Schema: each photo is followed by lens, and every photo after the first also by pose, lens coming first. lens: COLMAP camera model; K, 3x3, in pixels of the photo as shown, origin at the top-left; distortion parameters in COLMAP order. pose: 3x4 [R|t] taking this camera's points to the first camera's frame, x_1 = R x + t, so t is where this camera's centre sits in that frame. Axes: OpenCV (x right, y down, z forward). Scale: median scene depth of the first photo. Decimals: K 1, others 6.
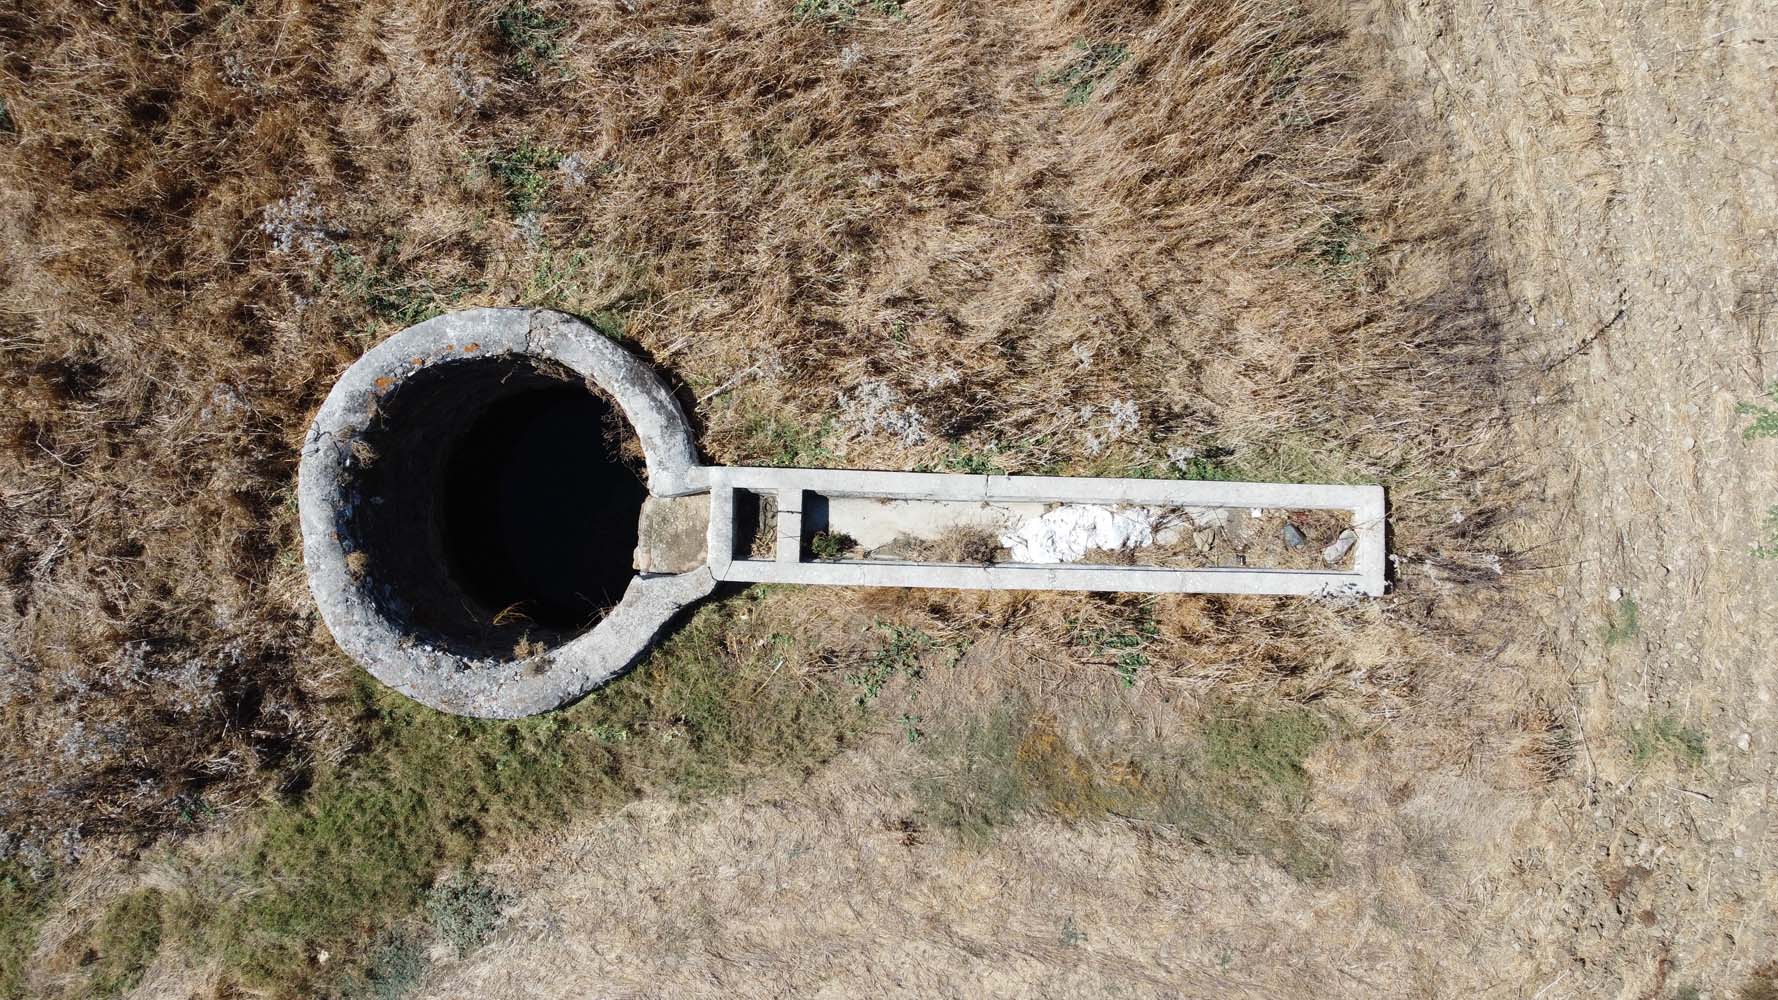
lens RADIAL K [[1345.1, 0, 884.4], [0, 1345.1, 497.8], [0, 0, 1]] dist [0.001953, -0.008013]
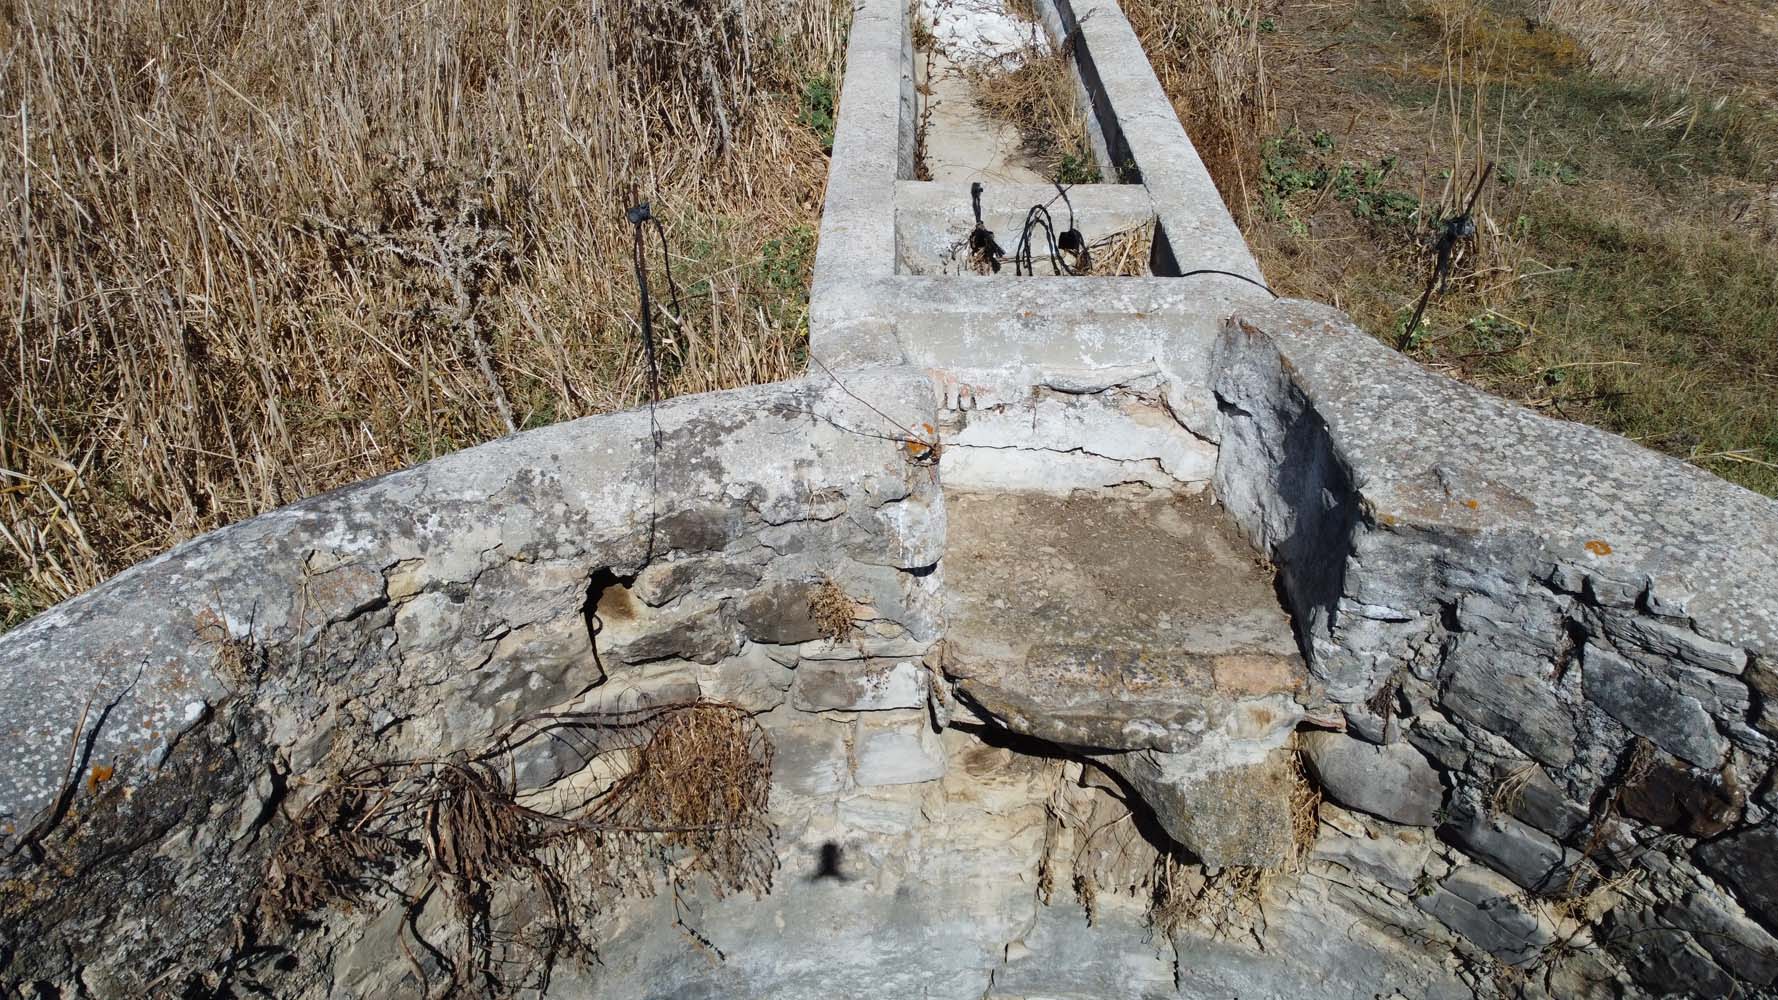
lens RADIAL K [[1345.1, 0, 884.2], [0, 1345.1, 500.9], [0, 0, 1]] dist [0.001953, -0.008013]
pose [[-0.014257, -0.558093, 0.829656, -0.341255], [0.999847, 0.000424, 0.017467, -0.013789], [-0.010100, 0.829778, 0.558002, 0.879458]]
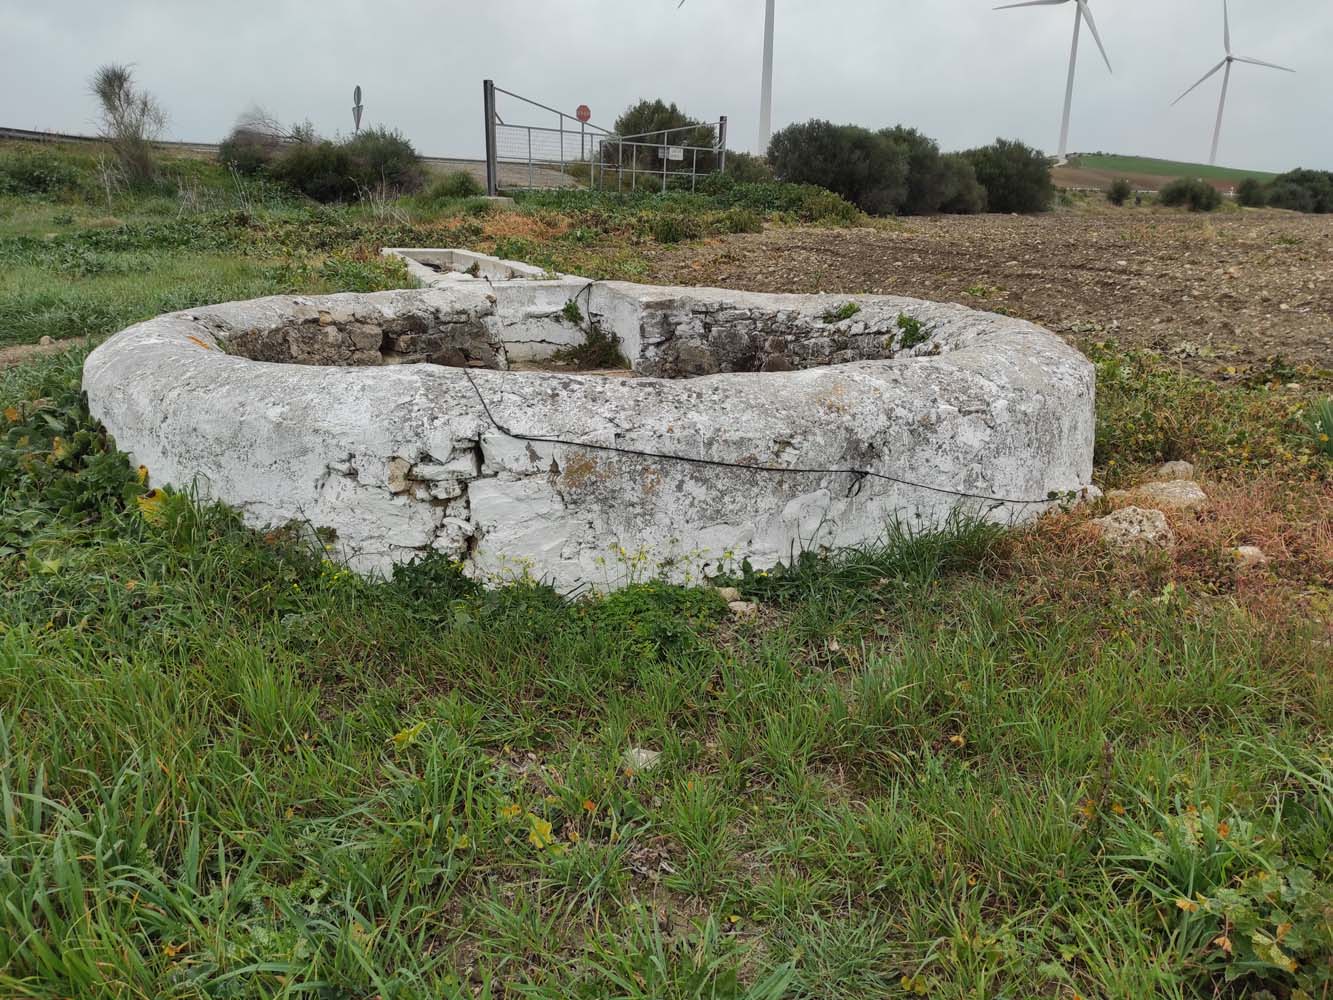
lens RADIAL K [[974.7, 0, 662.3], [0, 974.7, 499.6], [0, 0, 1]] dist [0.051942, -0.031280]
pose [[-0.340238, -0.271283, 0.900358, -0.601841], [0.940279, -0.087300, 0.329020, -0.083183], [-0.010656, 0.958532, 0.284785, 0.947433]]
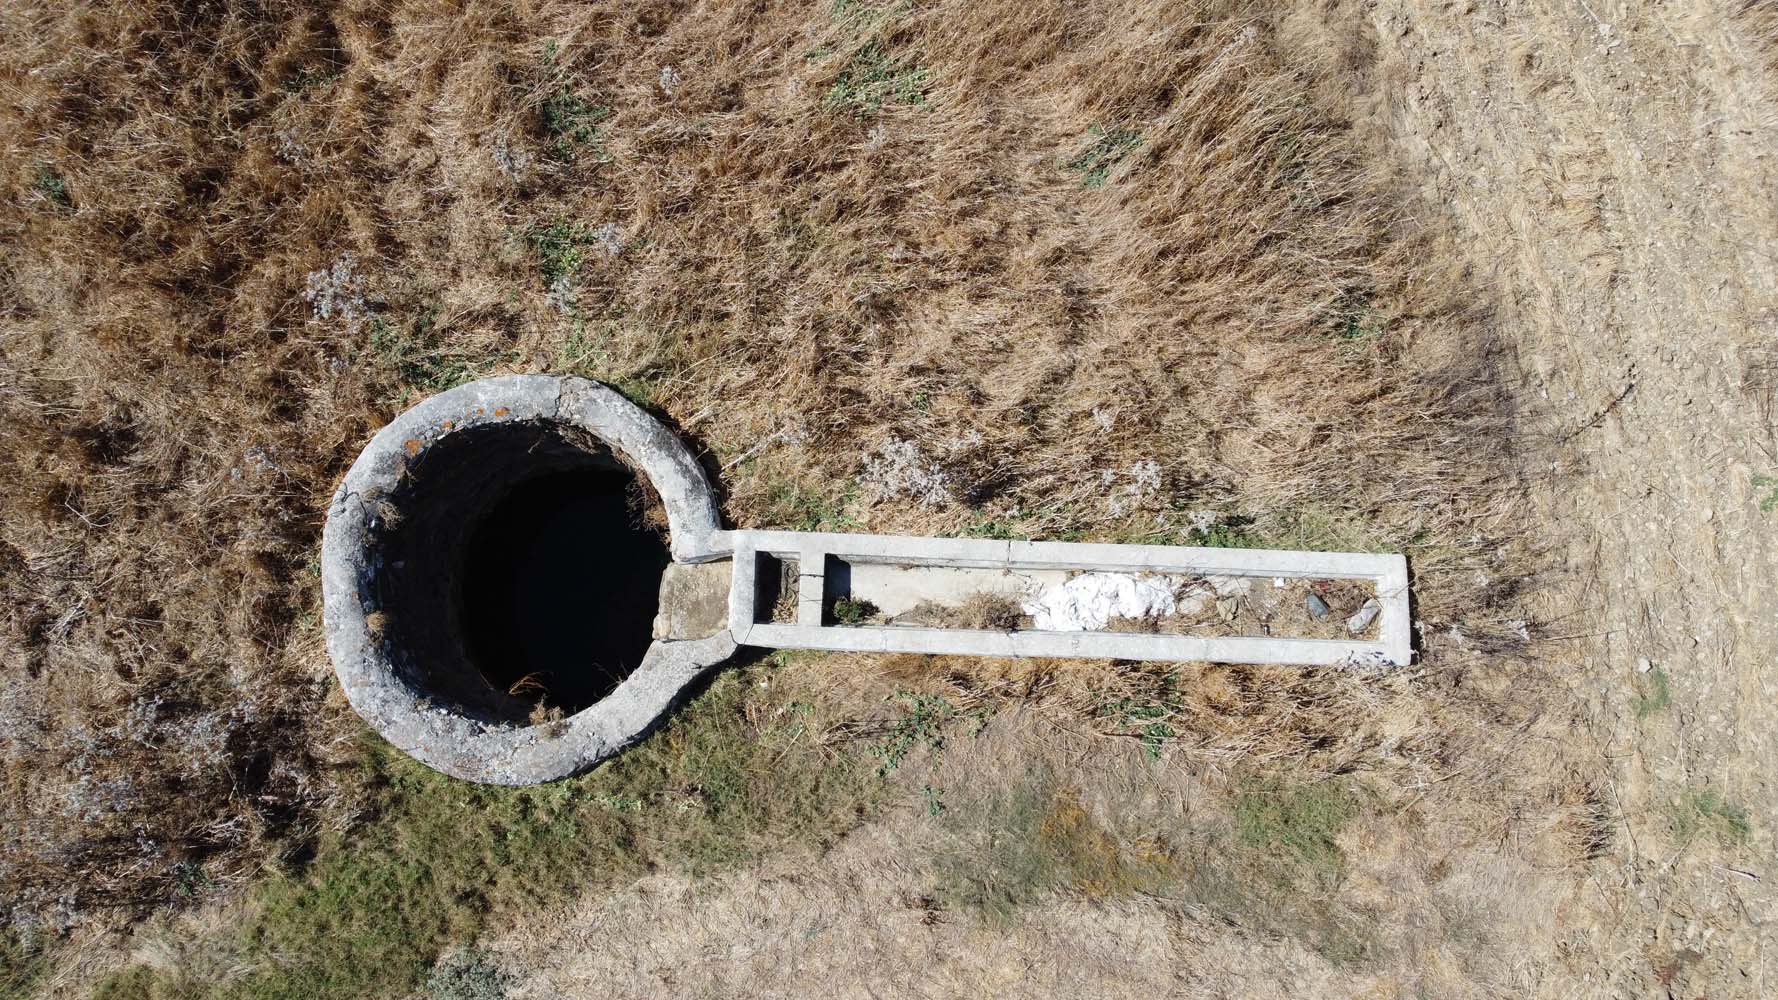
lens RADIAL K [[1345.1, 0, 885.7], [0, 1345.1, 498.2], [0, 0, 1]] dist [0.001953, -0.008013]
pose [[0.999973, 0.006947, -0.002543, -0.013296], [-0.007228, 0.990729, -0.135663, 0.087463], [0.001577, 0.135678, 0.990752, 0.001881]]
